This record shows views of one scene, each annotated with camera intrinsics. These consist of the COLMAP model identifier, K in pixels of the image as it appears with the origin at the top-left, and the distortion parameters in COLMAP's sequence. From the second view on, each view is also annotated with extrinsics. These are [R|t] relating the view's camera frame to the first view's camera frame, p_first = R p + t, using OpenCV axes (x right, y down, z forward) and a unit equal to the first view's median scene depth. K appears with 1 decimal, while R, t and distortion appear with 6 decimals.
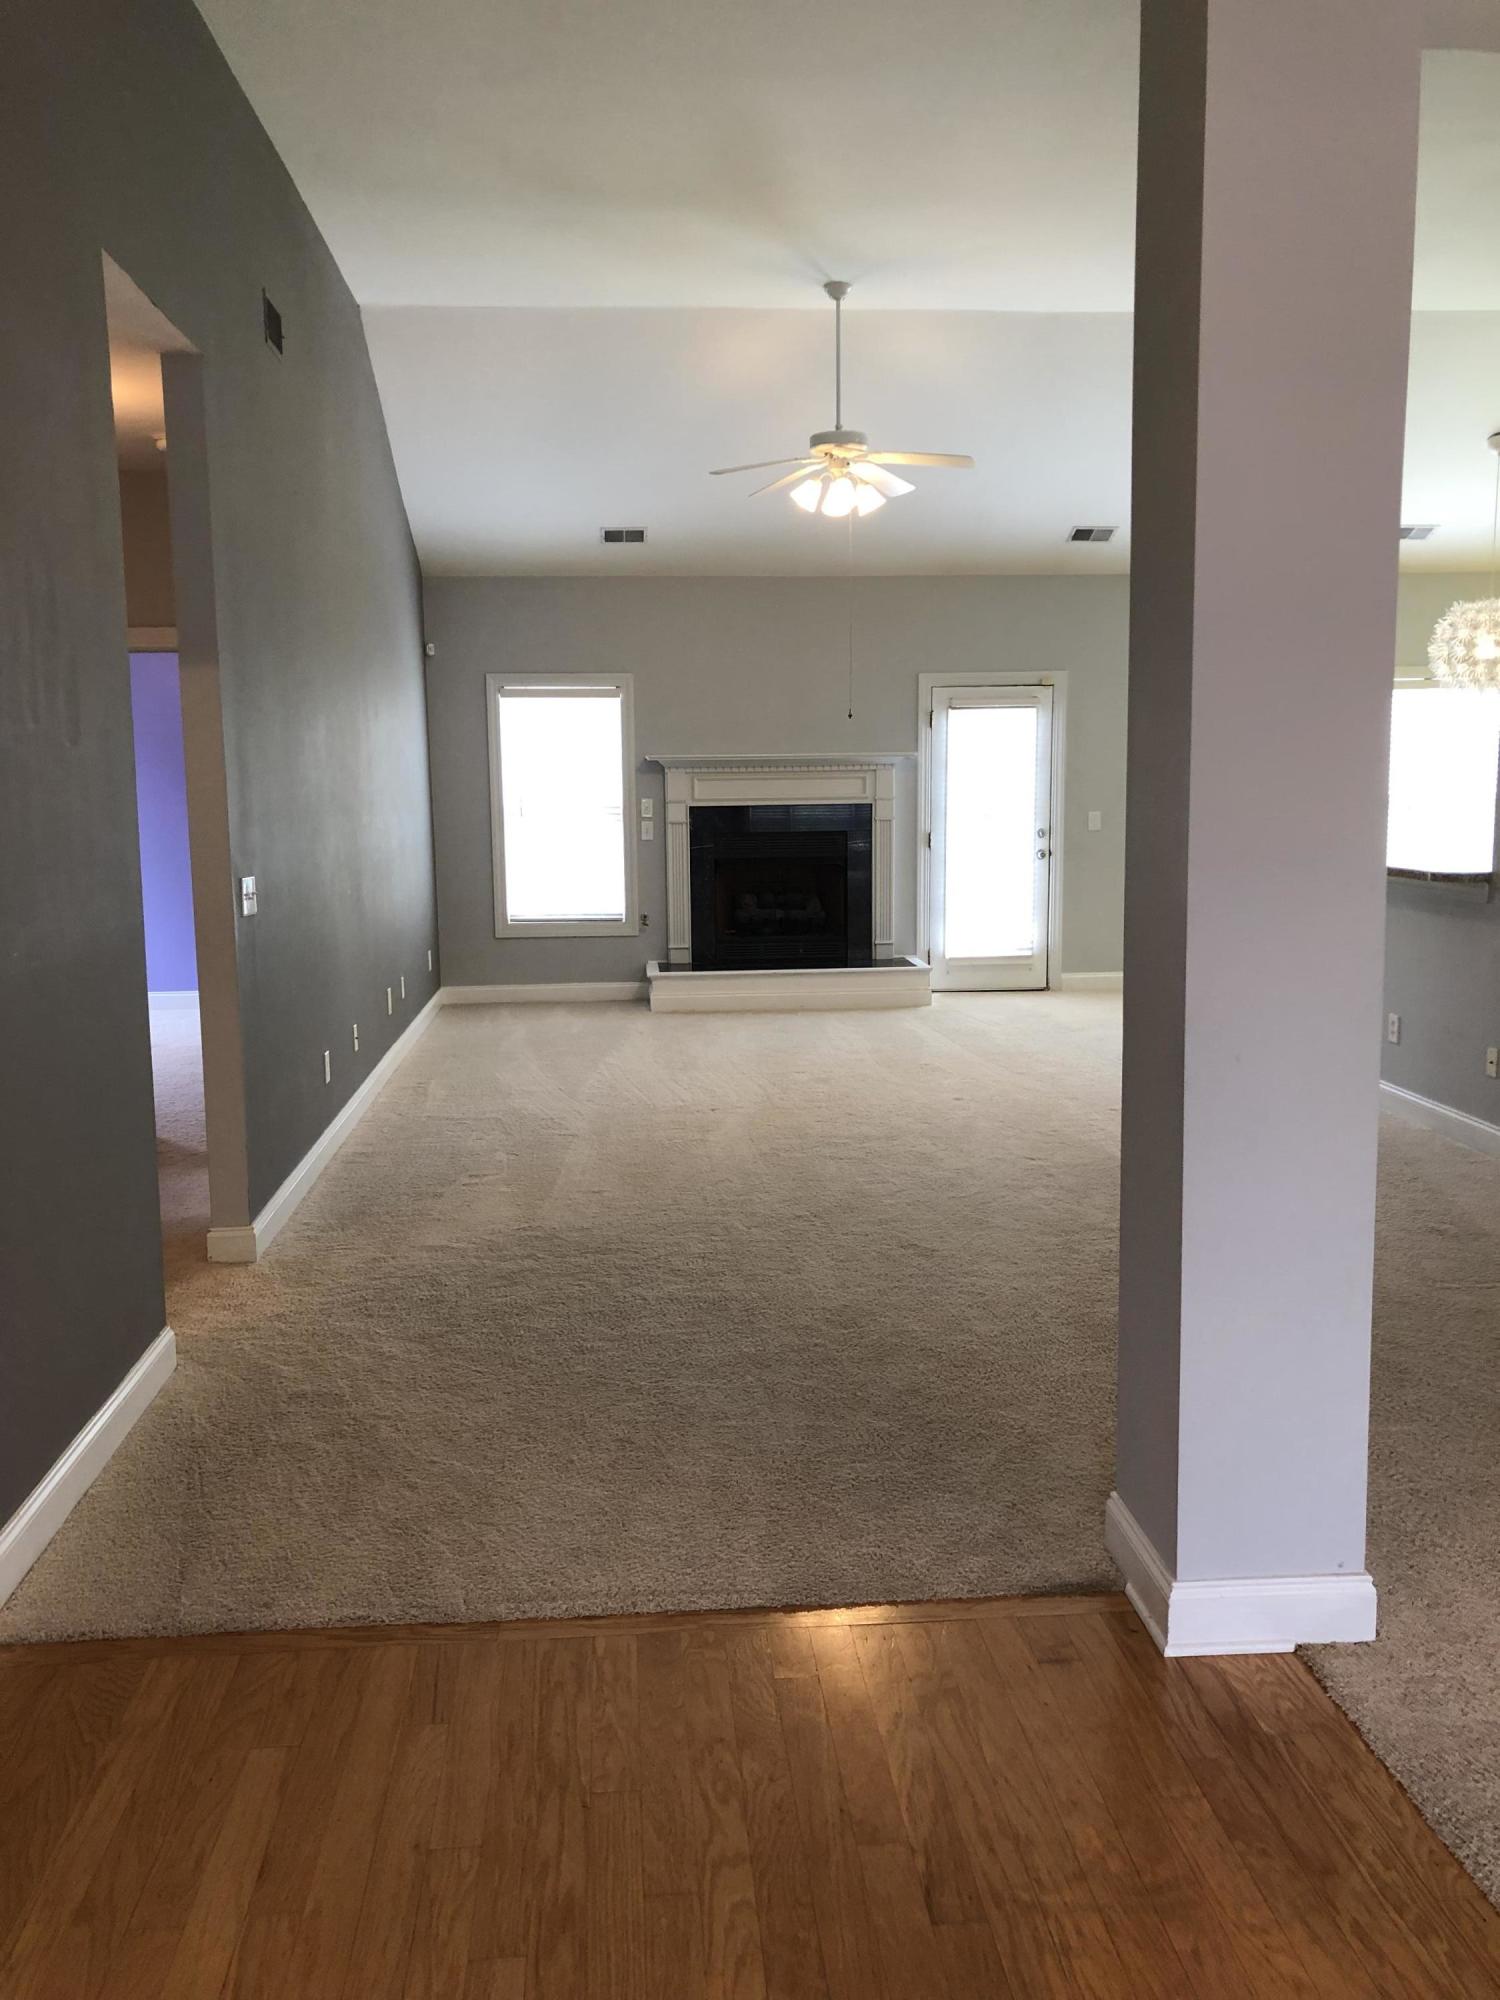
lens RADIAL K [[1636.4, 0, 748.8], [0, 1636.4, 1001.2], [0, 0, 1]] dist [0.041549, -0.050579]
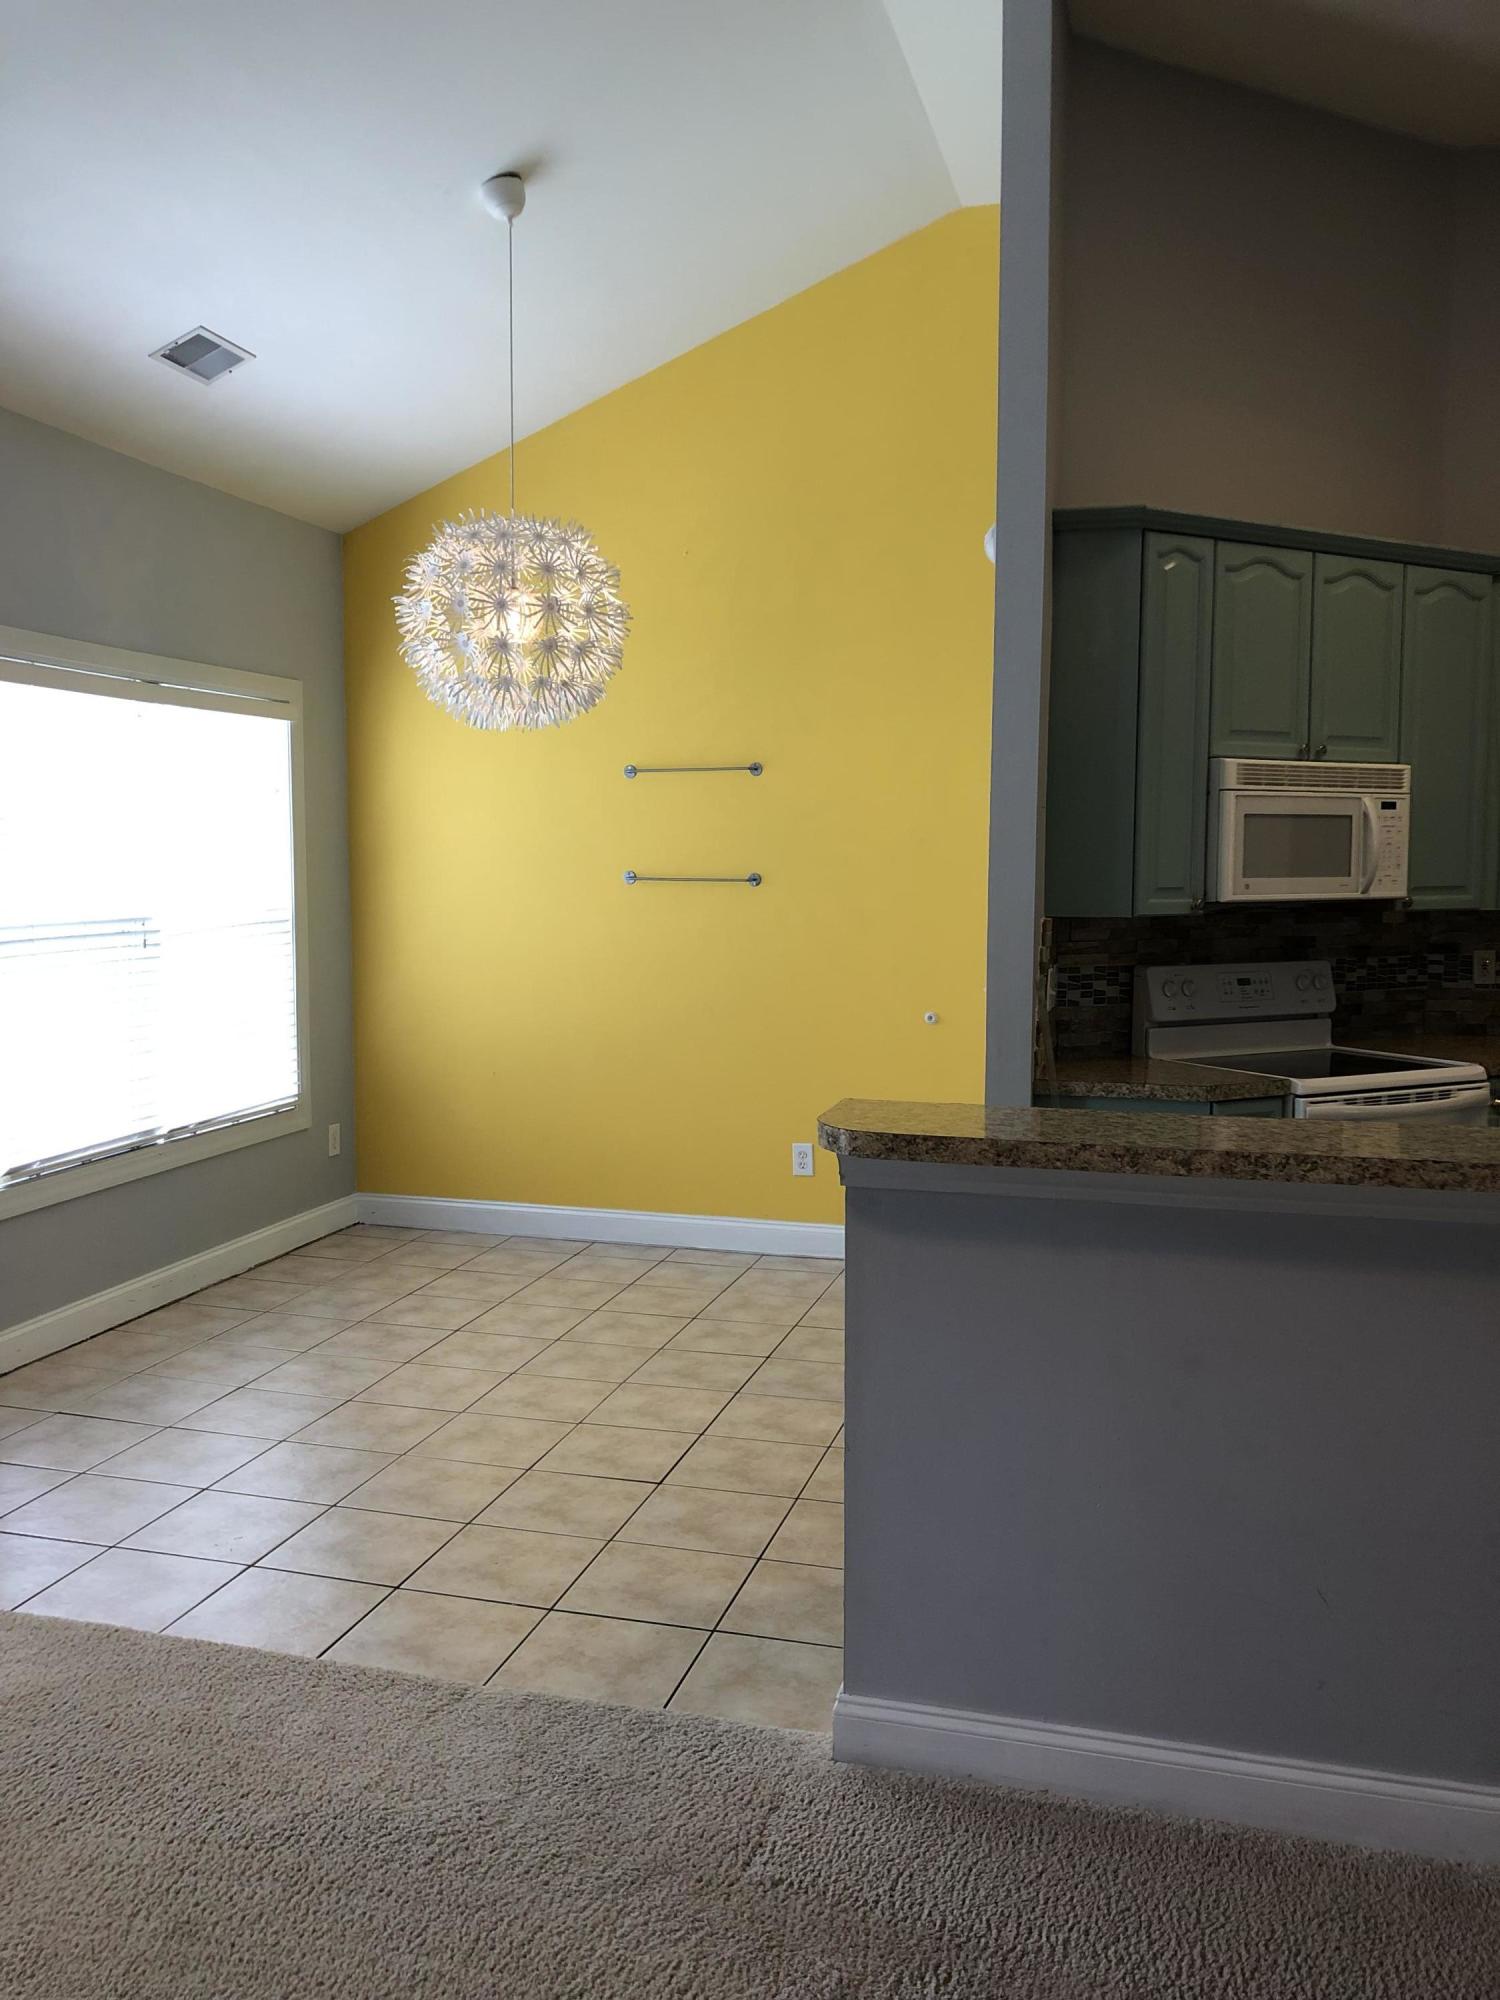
lens RADIAL K [[1636.4, 0, 734.6], [0, 1636.4, 985.2], [0, 0, 1]] dist [0.041549, -0.050579]
pose [[0.352072, -0.055153, 0.934346, 0.014954], [0.120502, 0.992625, 0.013186, -0.095893], [-0.928183, 0.107948, 0.356122, 0.697357]]
